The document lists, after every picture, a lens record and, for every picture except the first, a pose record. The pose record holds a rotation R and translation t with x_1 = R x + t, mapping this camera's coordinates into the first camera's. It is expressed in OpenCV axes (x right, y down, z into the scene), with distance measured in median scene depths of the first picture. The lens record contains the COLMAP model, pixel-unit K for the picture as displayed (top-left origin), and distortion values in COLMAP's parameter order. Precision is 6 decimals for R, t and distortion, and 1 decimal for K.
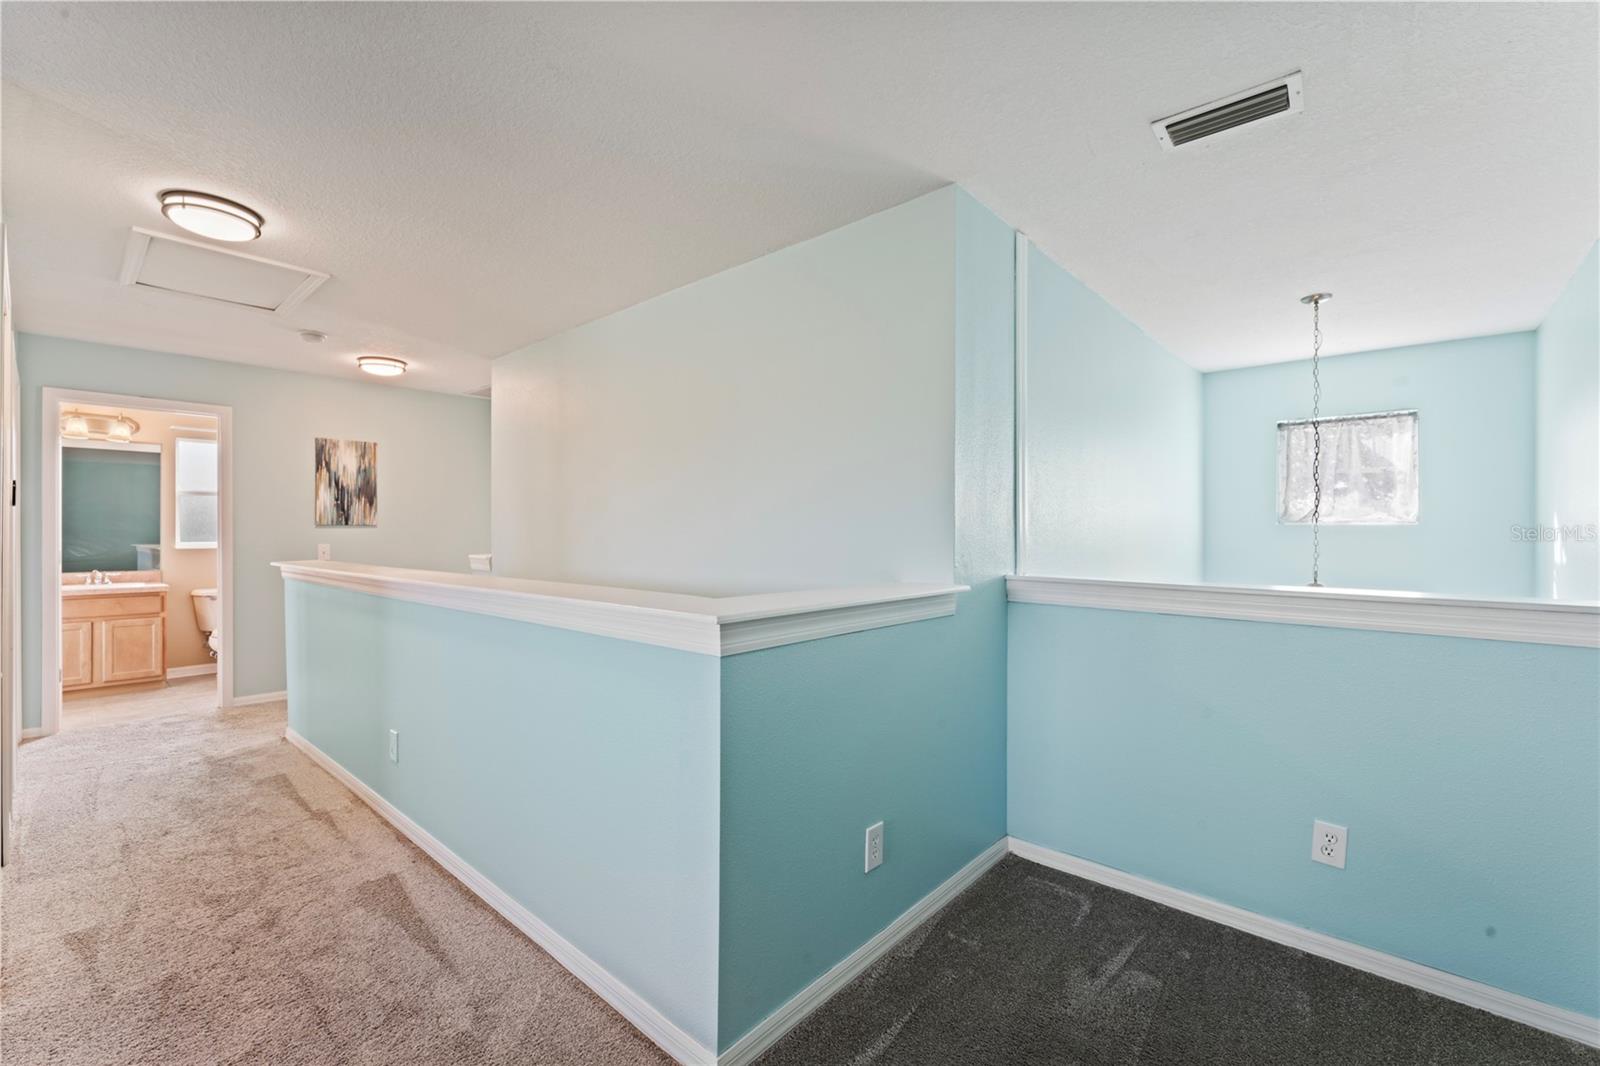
lens RADIAL K [[690.6, 0, 797.1], [0, 690.6, 534.6], [0, 0, 1]] dist [-0.002264, 0.000891]
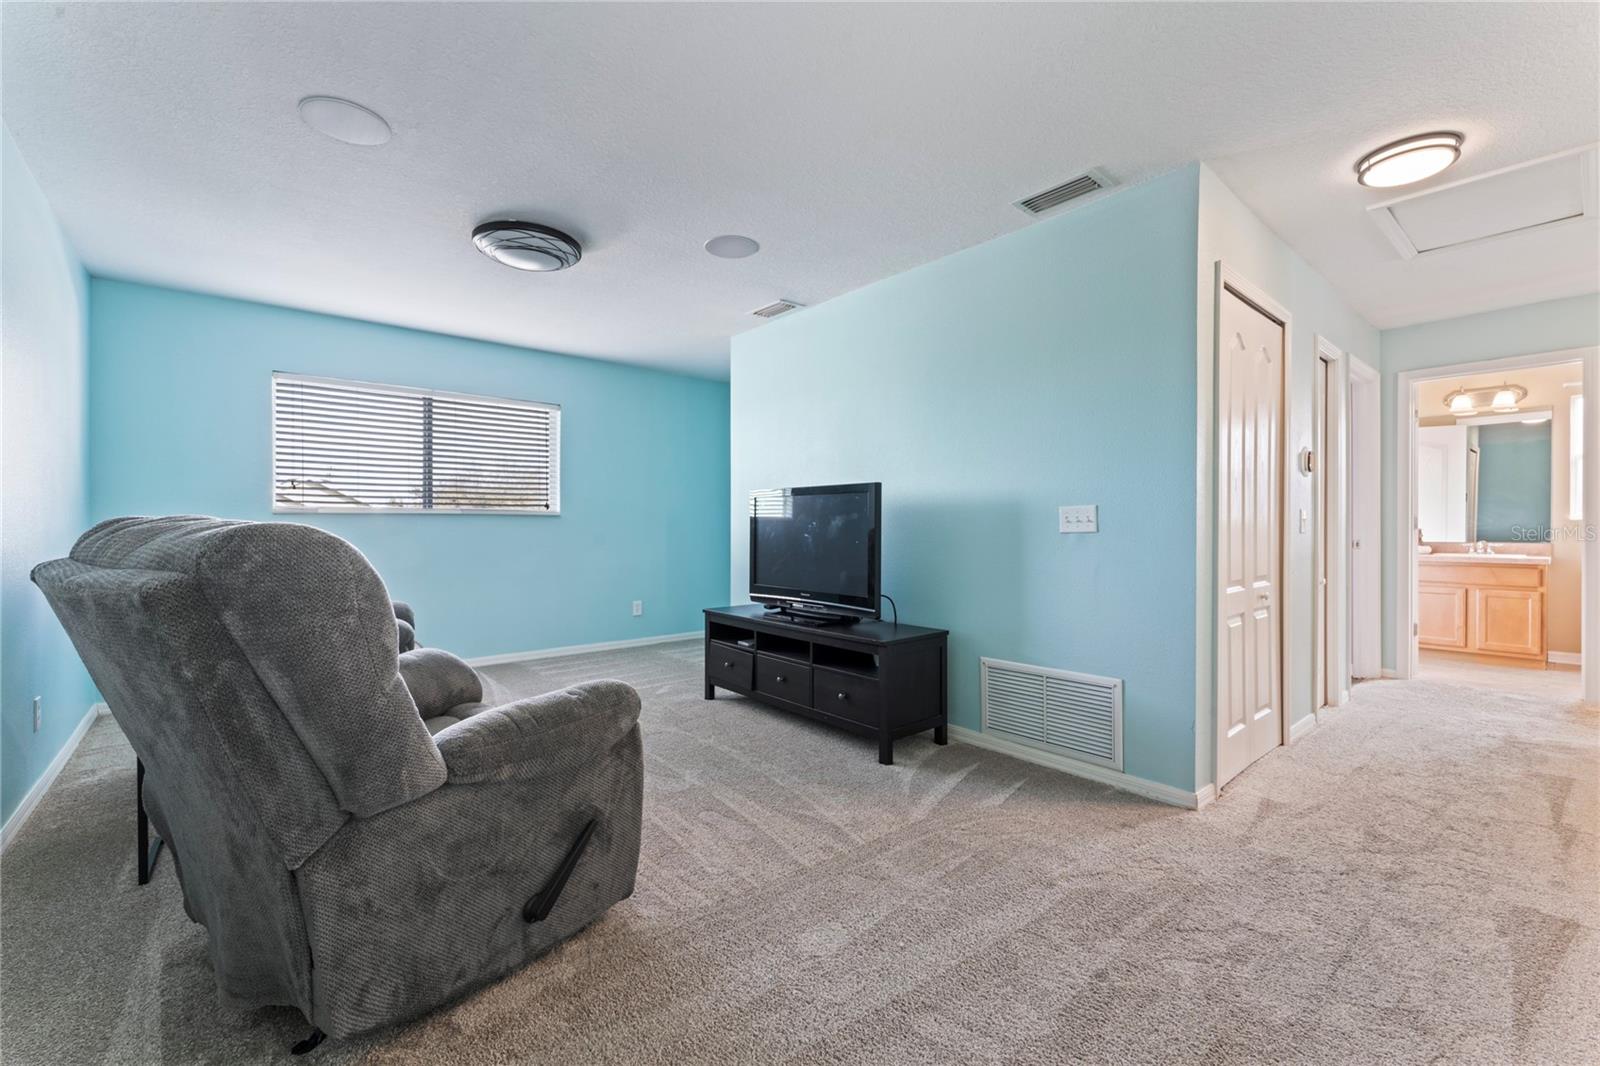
lens RADIAL K [[690.6, 0, 797.7], [0, 690.6, 528.9], [0, 0, 1]] dist [-0.002264, 0.000891]
pose [[-0.154799, -0.000342, -0.987946, 0.238873], [-0.007288, 0.999973, 0.000796, 0.065382], [0.987919, 0.007323, -0.154797, 0.249048]]
